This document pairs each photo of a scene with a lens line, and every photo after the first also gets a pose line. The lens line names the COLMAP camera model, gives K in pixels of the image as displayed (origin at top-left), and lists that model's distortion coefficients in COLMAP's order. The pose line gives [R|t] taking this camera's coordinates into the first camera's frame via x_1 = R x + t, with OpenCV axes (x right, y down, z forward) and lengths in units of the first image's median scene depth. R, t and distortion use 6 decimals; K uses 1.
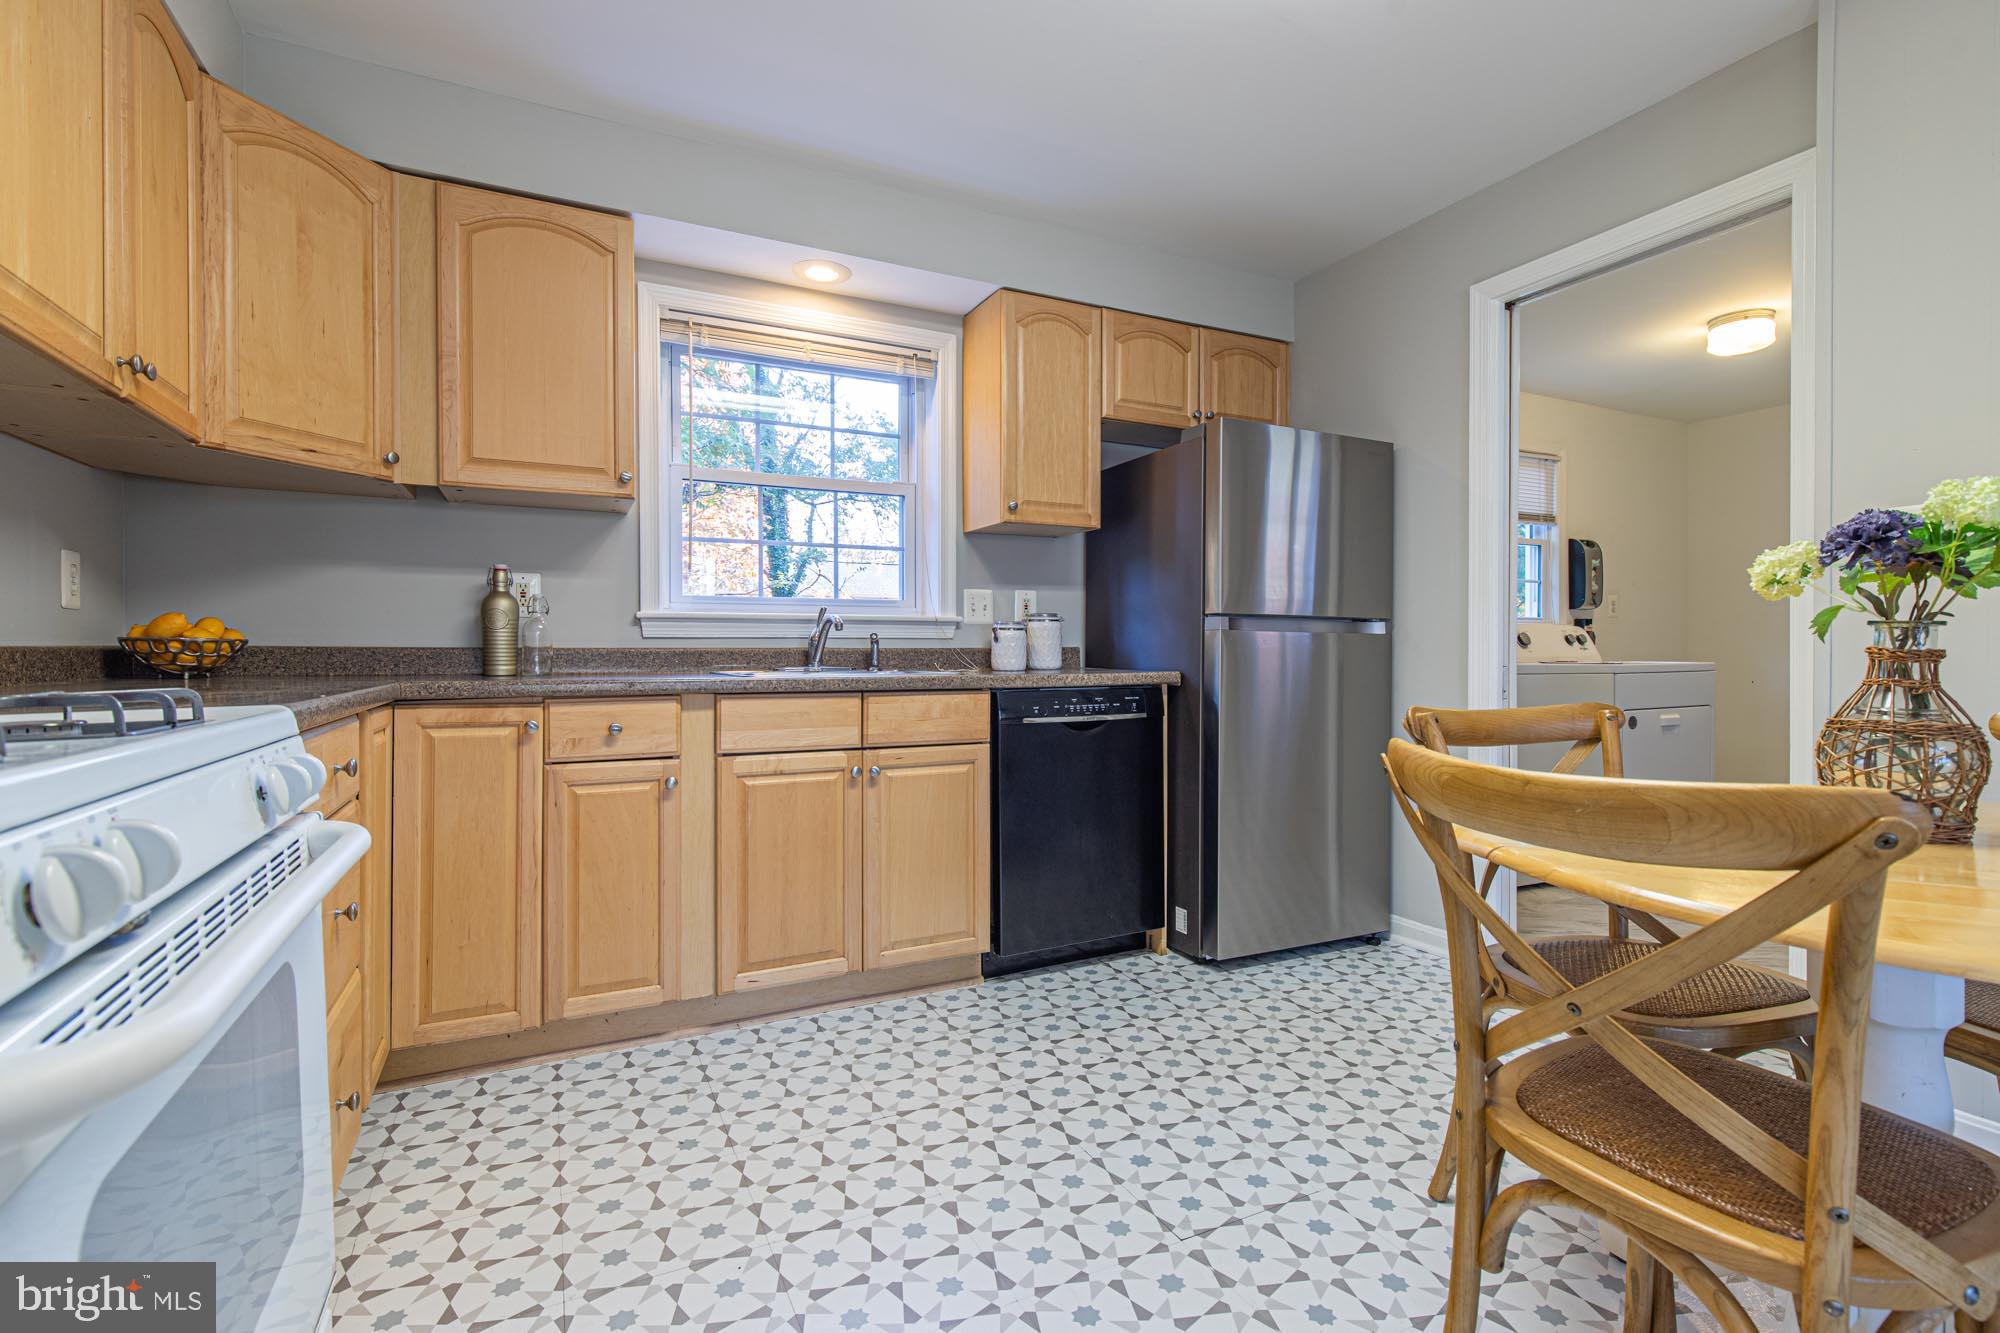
lens RADIAL K [[917.0, 0, 997.1], [0, 917.0, 649.9], [0, 0, 1]] dist [0.002039, 0.000286]
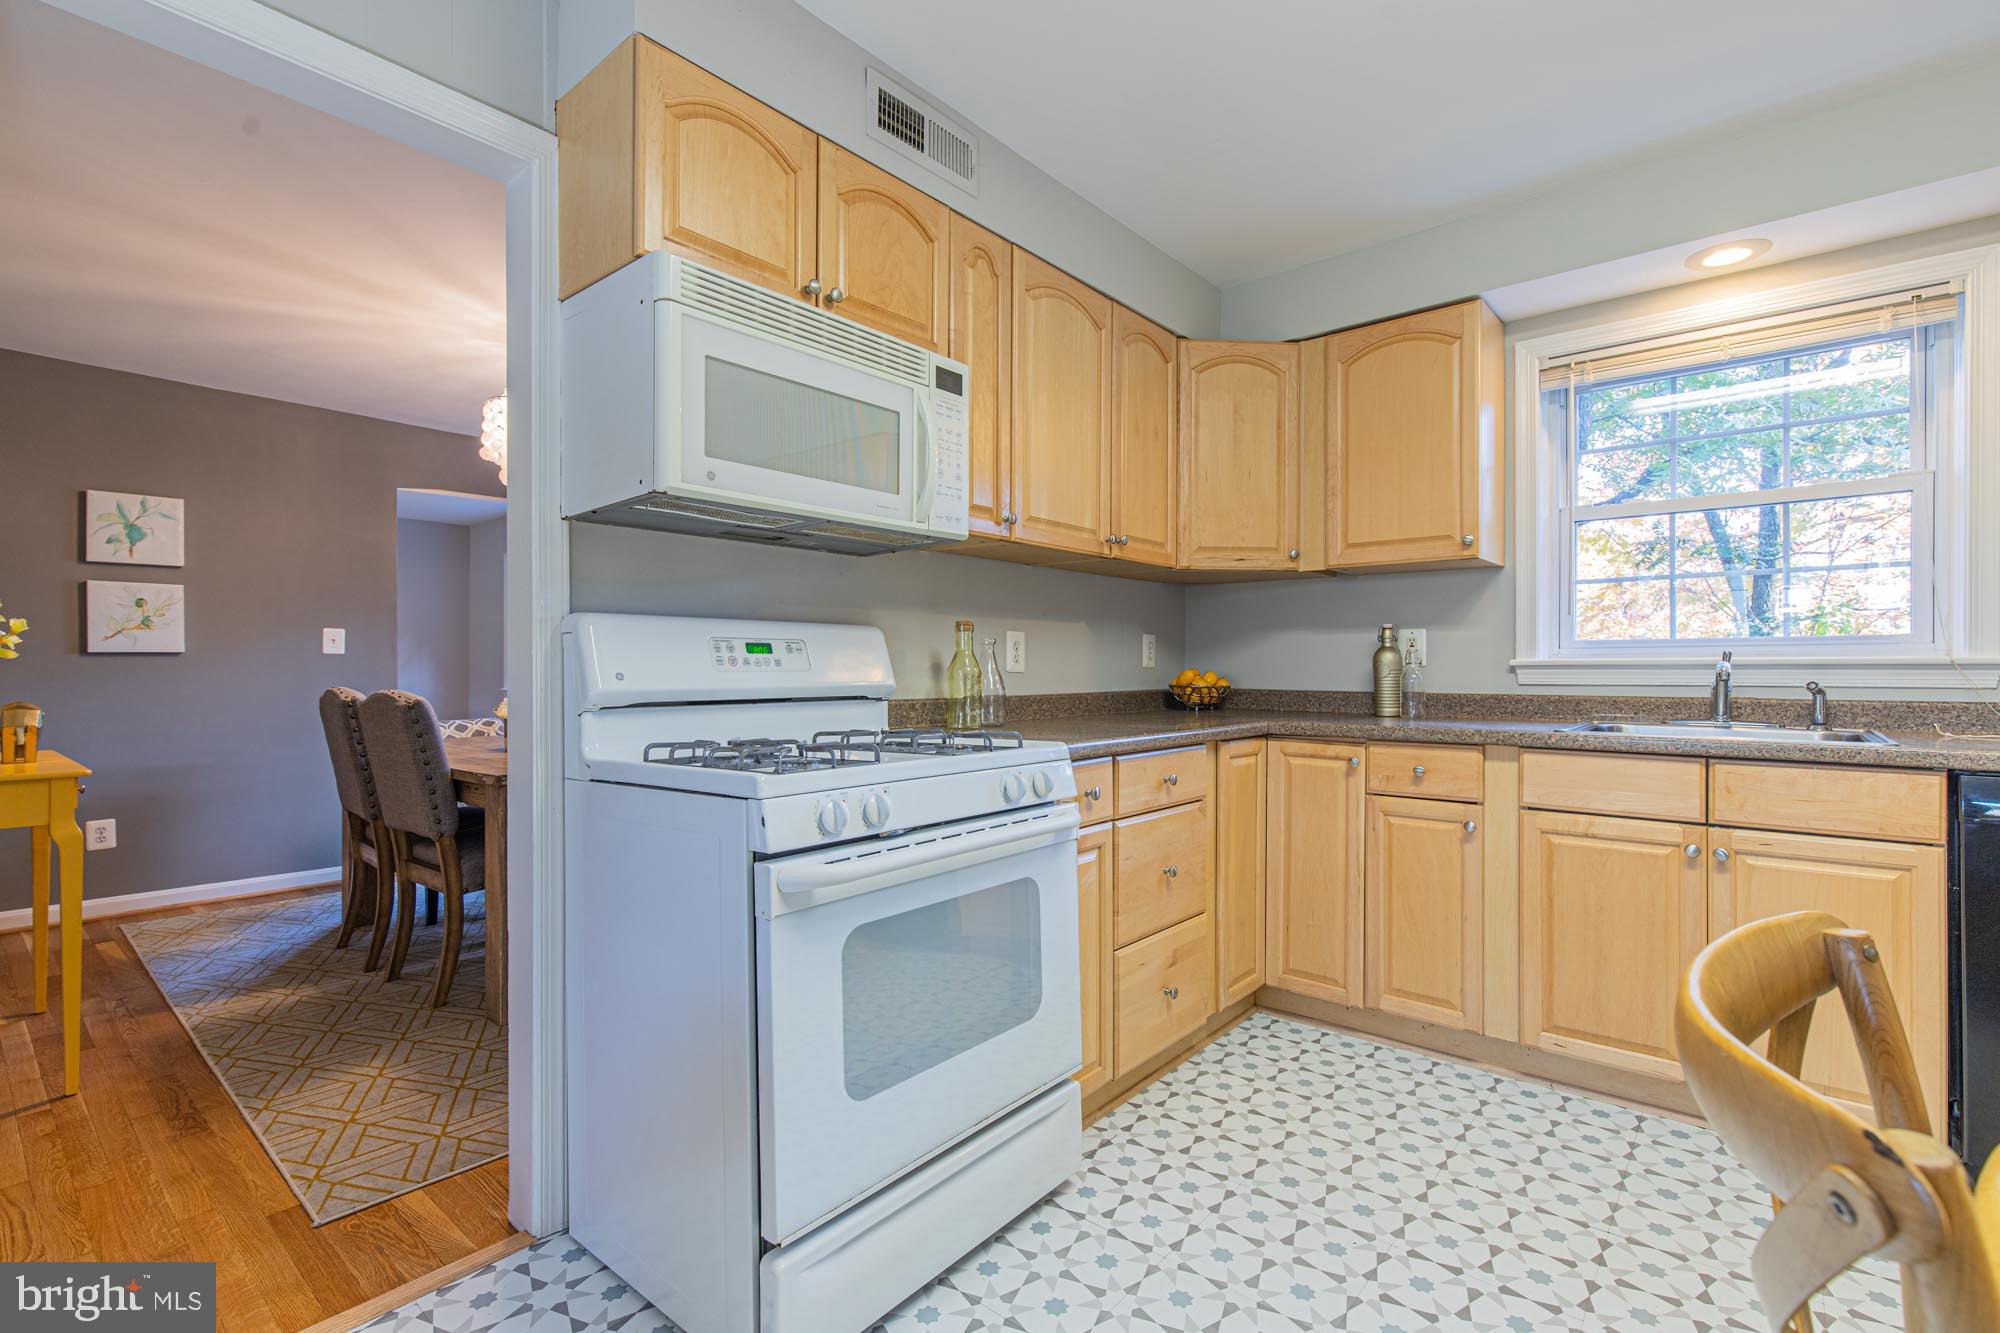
lens RADIAL K [[883.1, 0, 1001.7], [0, 883.1, 655.3], [0, 0, 1]] dist [0.001751, 0.000817]
pose [[0.396871, -0.015856, -0.917737, 0.367848], [0.000639, 0.999855, -0.016999, -0.037138], [0.917874, 0.006160, 0.396824, 0.082518]]
